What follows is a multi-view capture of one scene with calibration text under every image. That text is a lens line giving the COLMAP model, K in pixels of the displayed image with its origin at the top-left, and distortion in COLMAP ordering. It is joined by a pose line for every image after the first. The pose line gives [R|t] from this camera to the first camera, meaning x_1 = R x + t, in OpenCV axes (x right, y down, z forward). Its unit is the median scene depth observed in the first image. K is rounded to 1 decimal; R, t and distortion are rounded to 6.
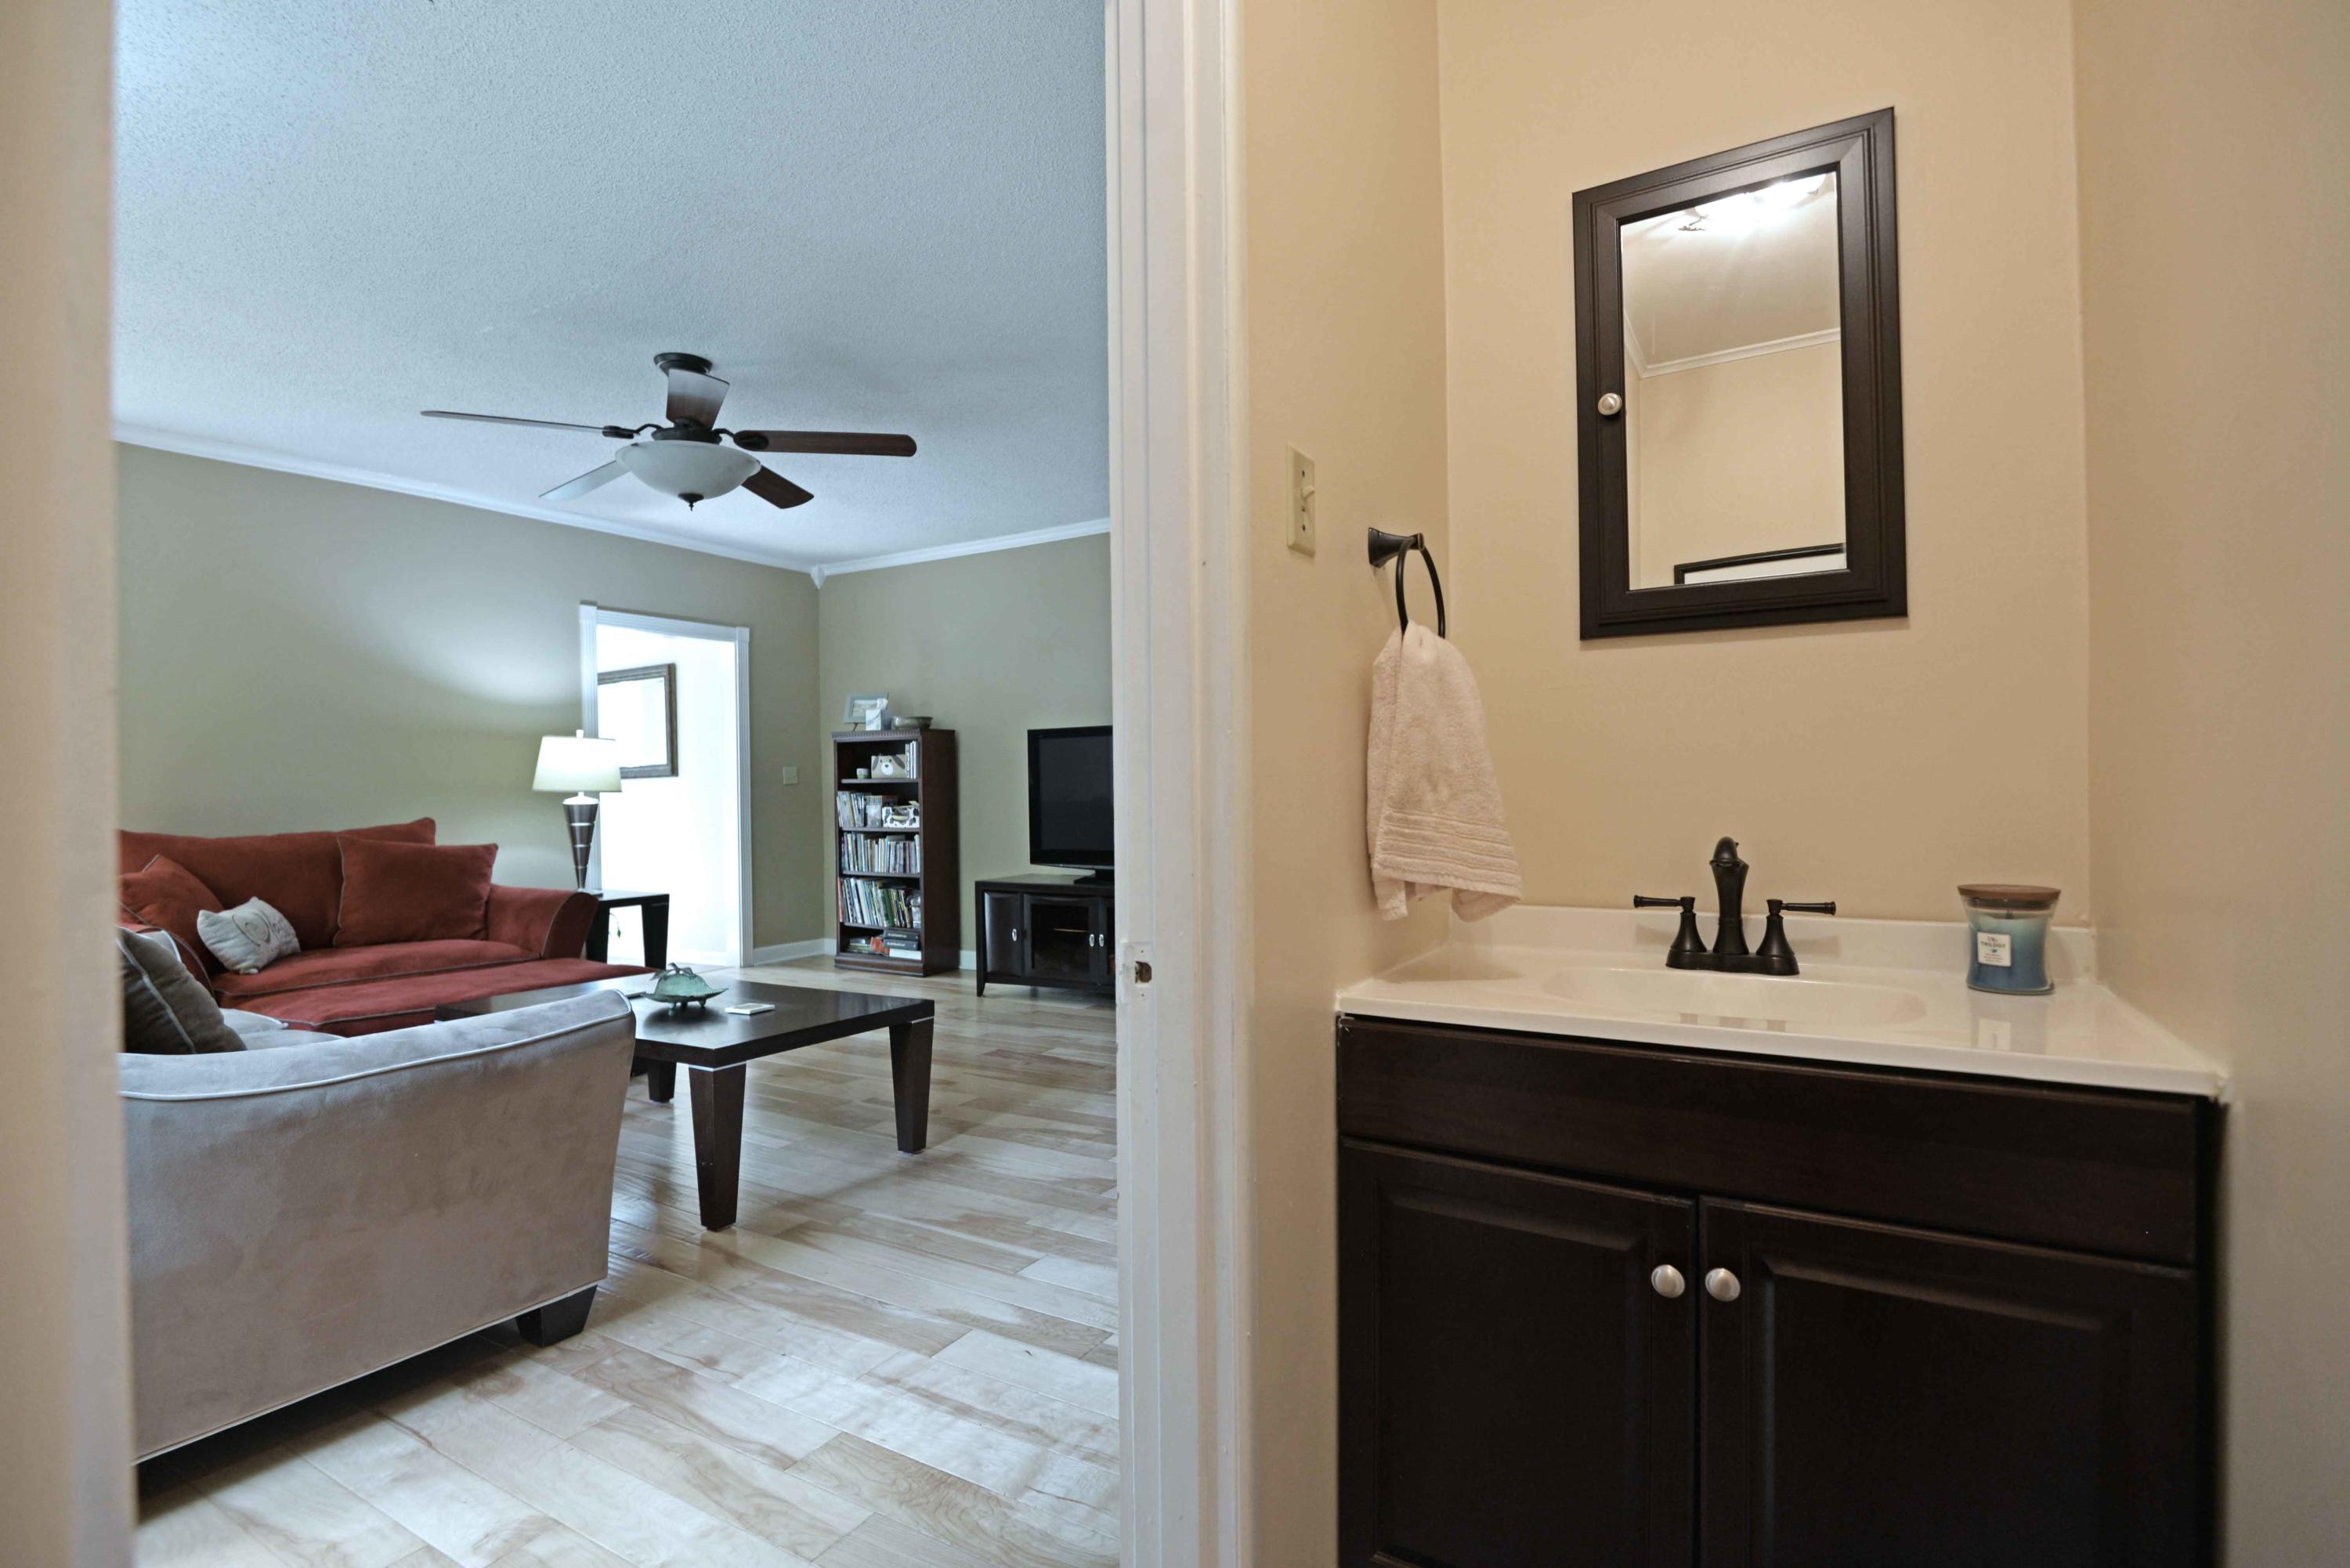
lens RADIAL K [[1096.5, 0, 1175.0], [0, 1096.5, 784.0], [0, 0, 1]] dist [-0.001113, -0.012839]
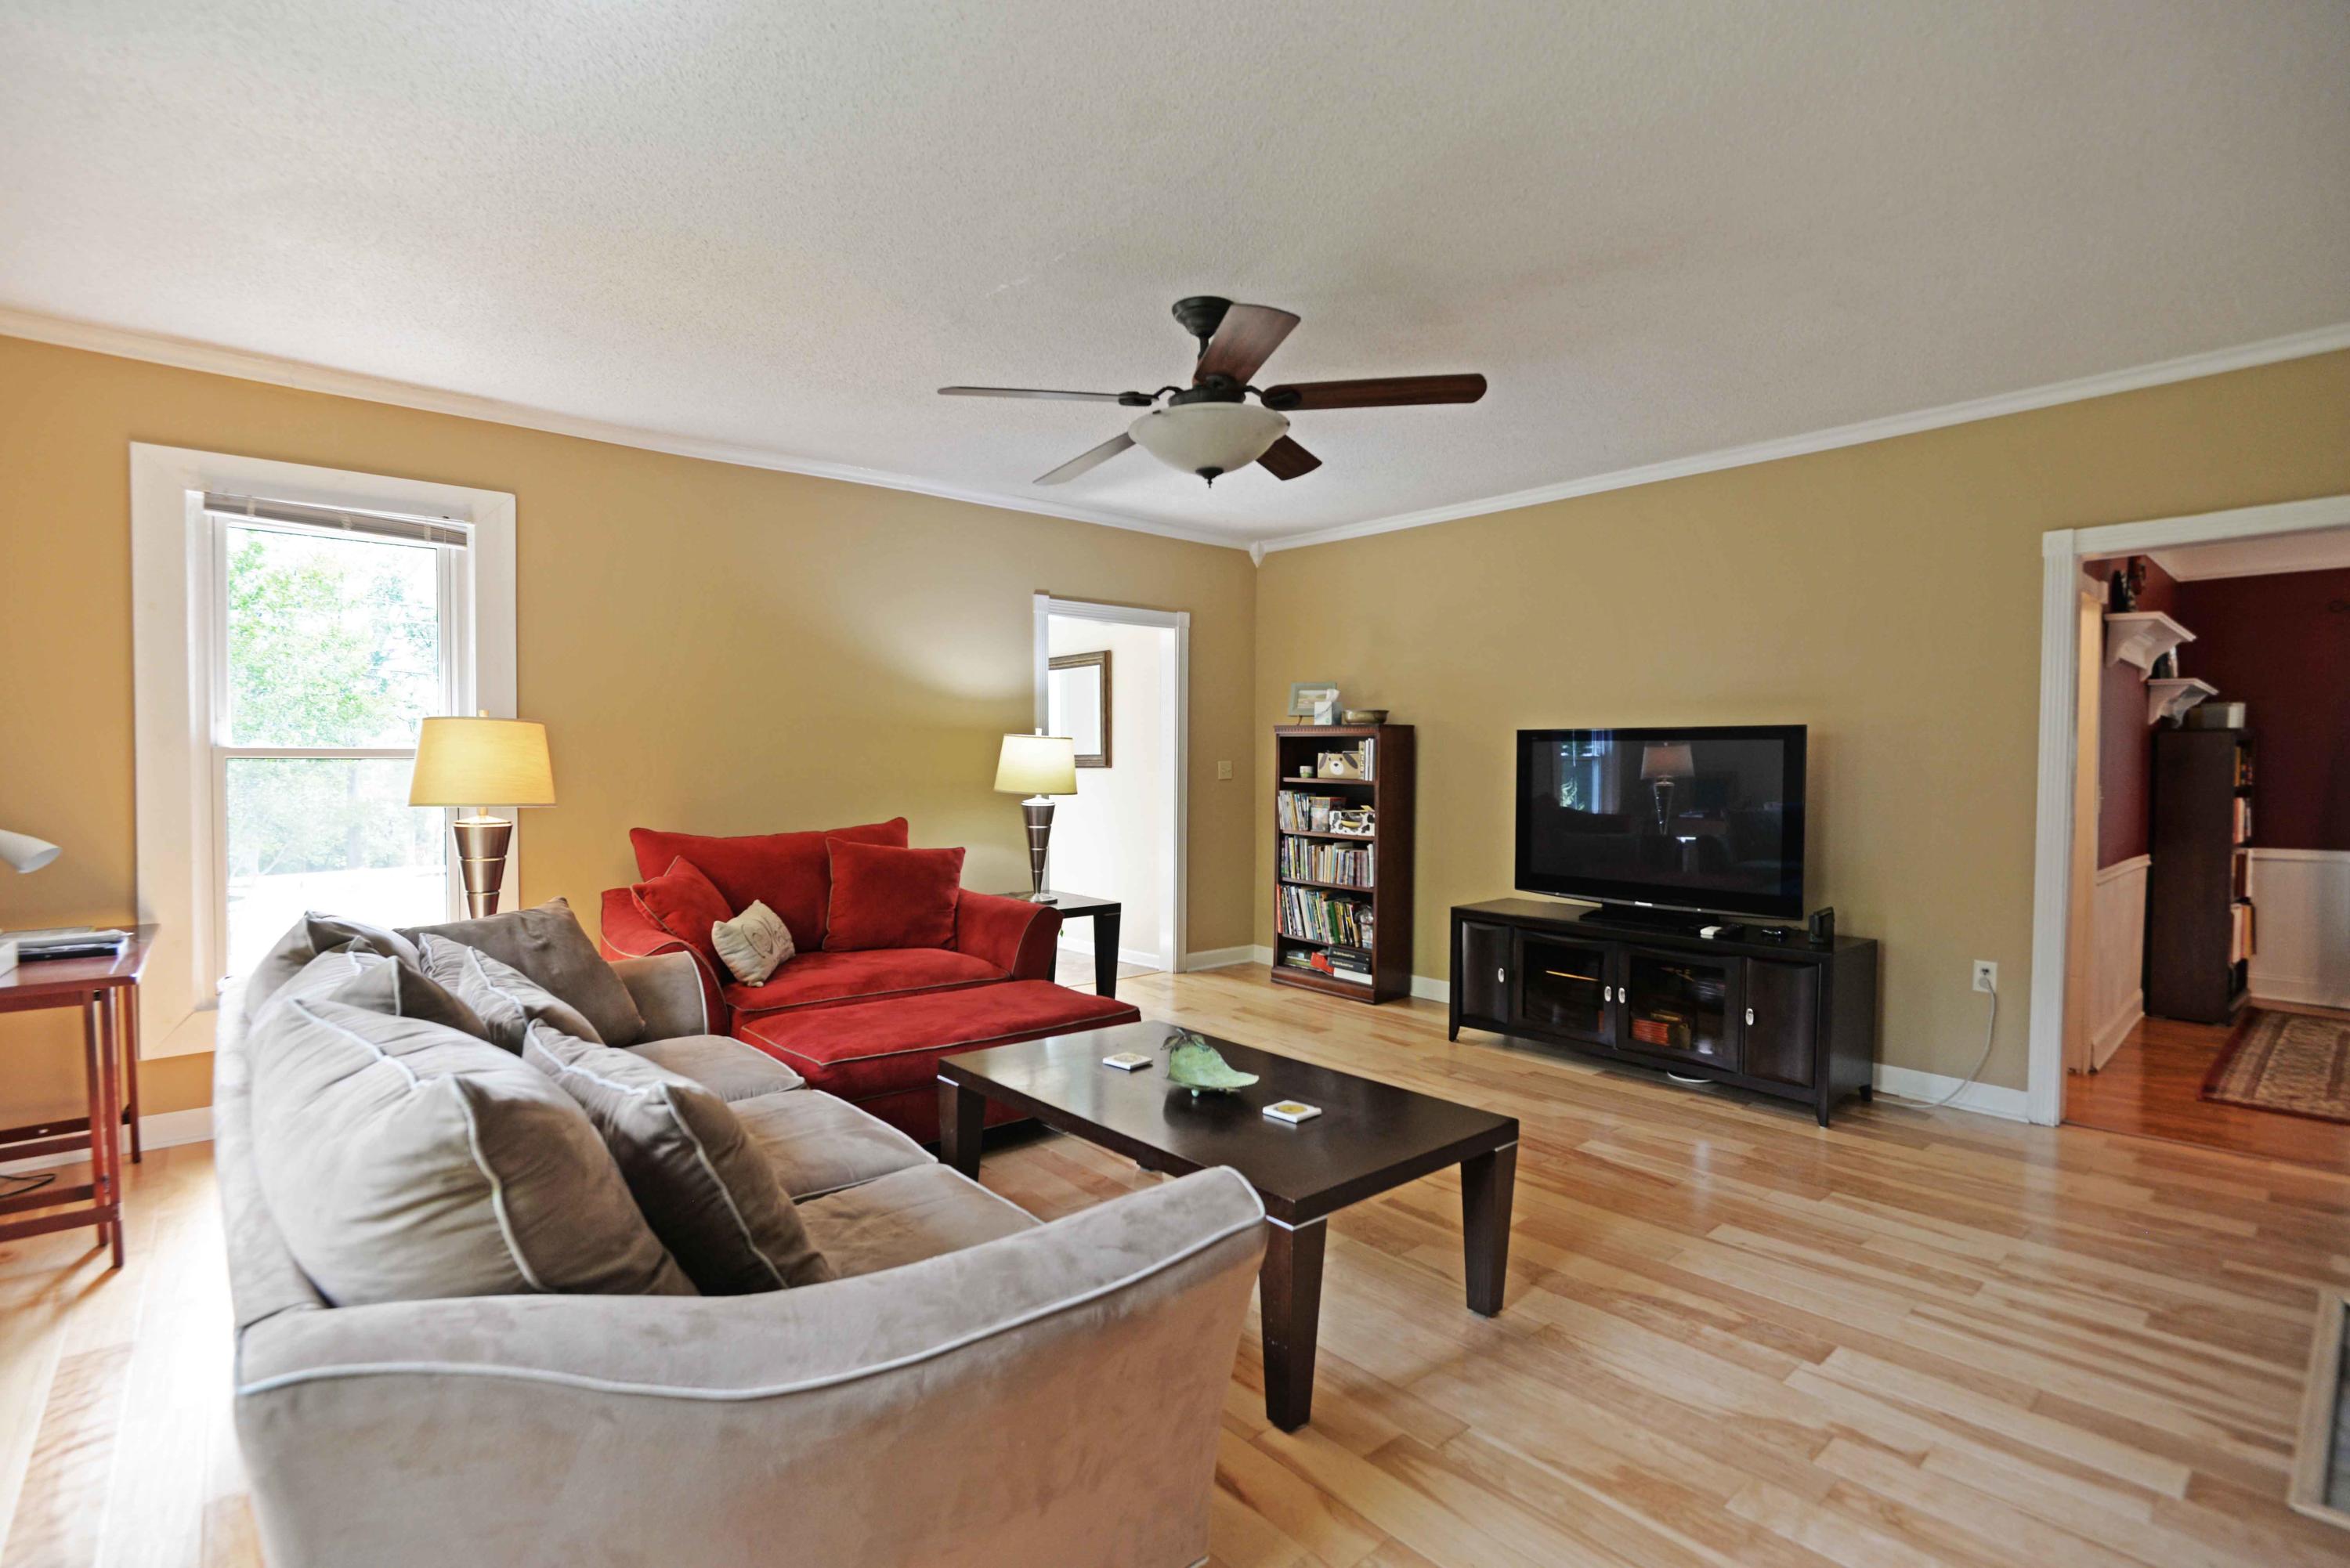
lens RADIAL K [[1101.9, 0, 1162.7], [0, 1101.9, 781.4], [0, 0, 1]] dist [-0.002928, 0.000279]
pose [[0.947253, 0.027776, -0.319281, -0.132791], [-0.018647, 0.999326, 0.031616, -0.034671], [0.319944, -0.023995, 0.947132, 0.124948]]
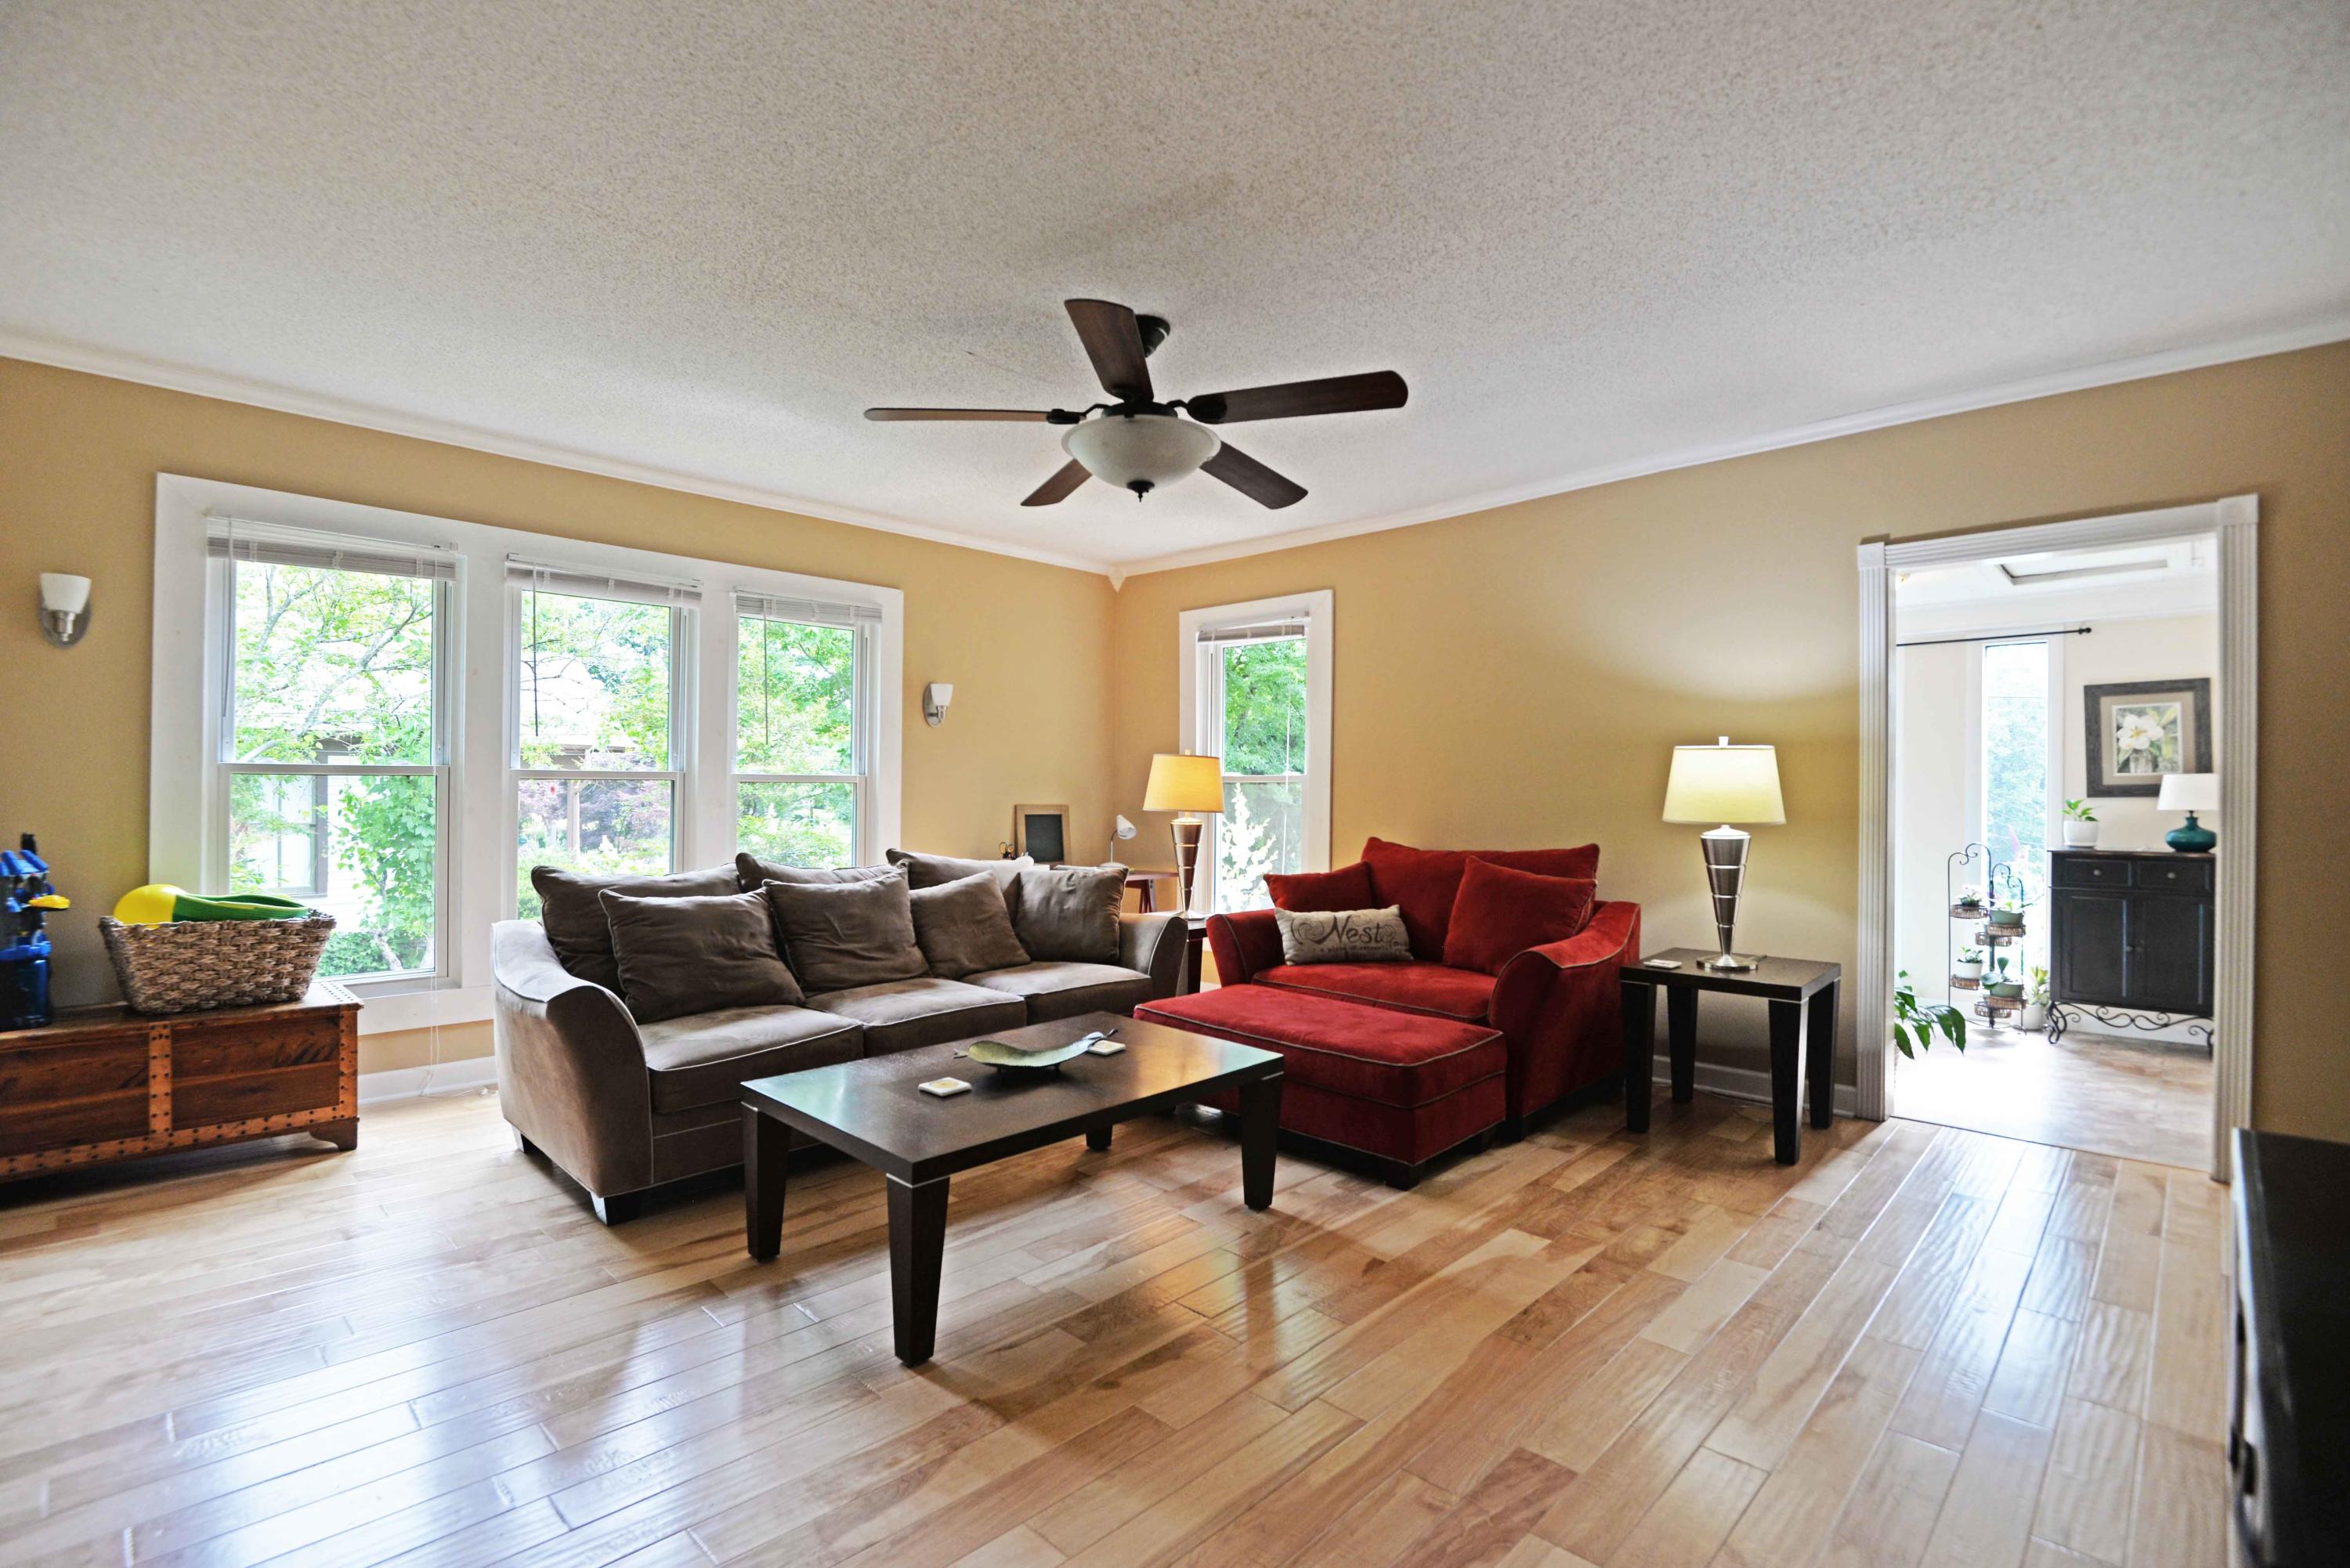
lens RADIAL K [[1083.7, 0, 1151.7], [0, 1083.7, 809.7], [0, 0, 1]] dist [-0.018462, -0.000154]
pose [[-0.243890, 0.024782, -0.969486, 0.231258], [0.000821, 0.999678, 0.025347, -0.018922], [0.969803, 0.005386, -0.243832, 0.800832]]
